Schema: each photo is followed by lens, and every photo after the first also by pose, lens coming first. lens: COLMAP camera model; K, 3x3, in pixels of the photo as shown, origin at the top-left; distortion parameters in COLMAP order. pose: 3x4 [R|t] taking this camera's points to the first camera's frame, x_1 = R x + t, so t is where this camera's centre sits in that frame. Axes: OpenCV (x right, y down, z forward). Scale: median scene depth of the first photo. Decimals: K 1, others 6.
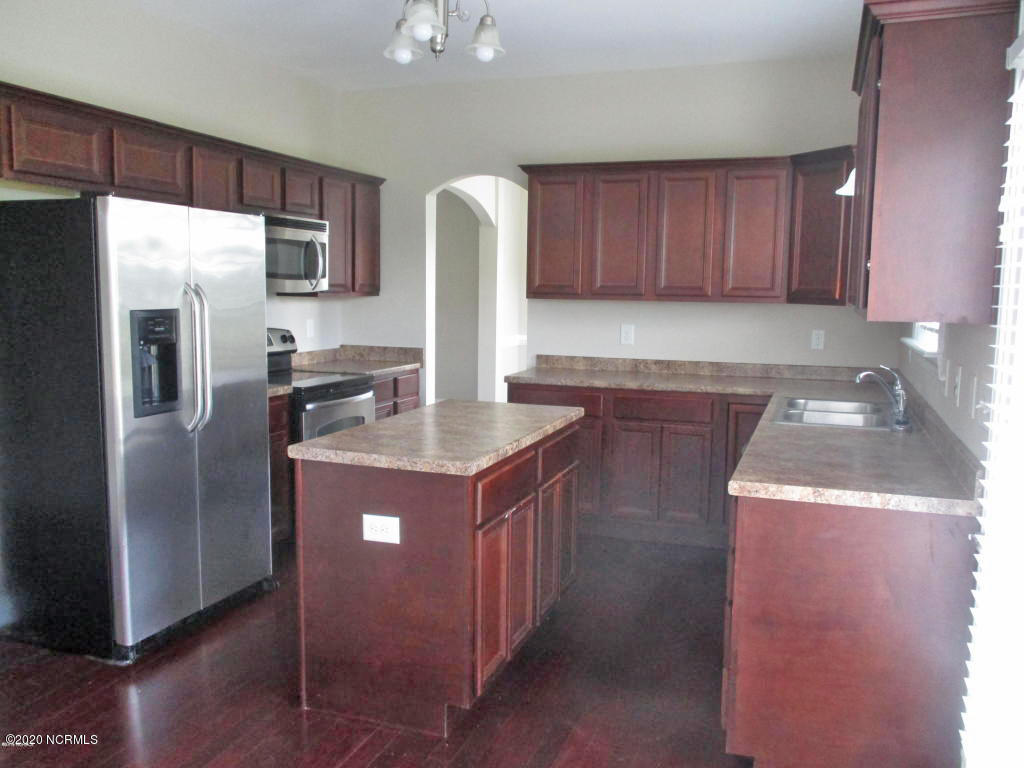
lens RADIAL K [[865.3, 0, 512.0], [0, 865.3, 384.0], [0, 0, 1]] dist [-0.024582, -0.001764]
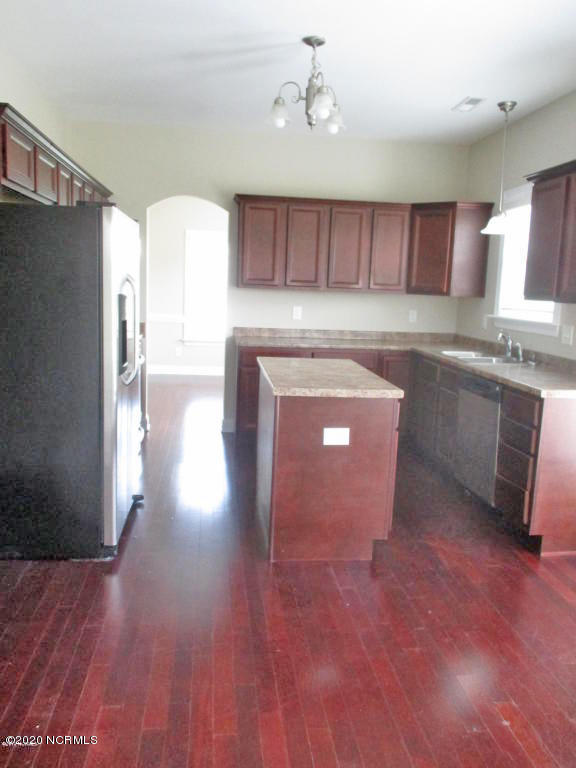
lens RADIAL K [[620.0, 0, 288.0], [0, 620.0, 384.0], [0, 0, 1]] dist [-0.043326, -0.003051]
pose [[0.904111, -0.050666, 0.424282, -0.489186], [0.027391, 0.997775, 0.060782, 0.001110], [-0.426418, -0.043332, 0.903488, 0.017472]]
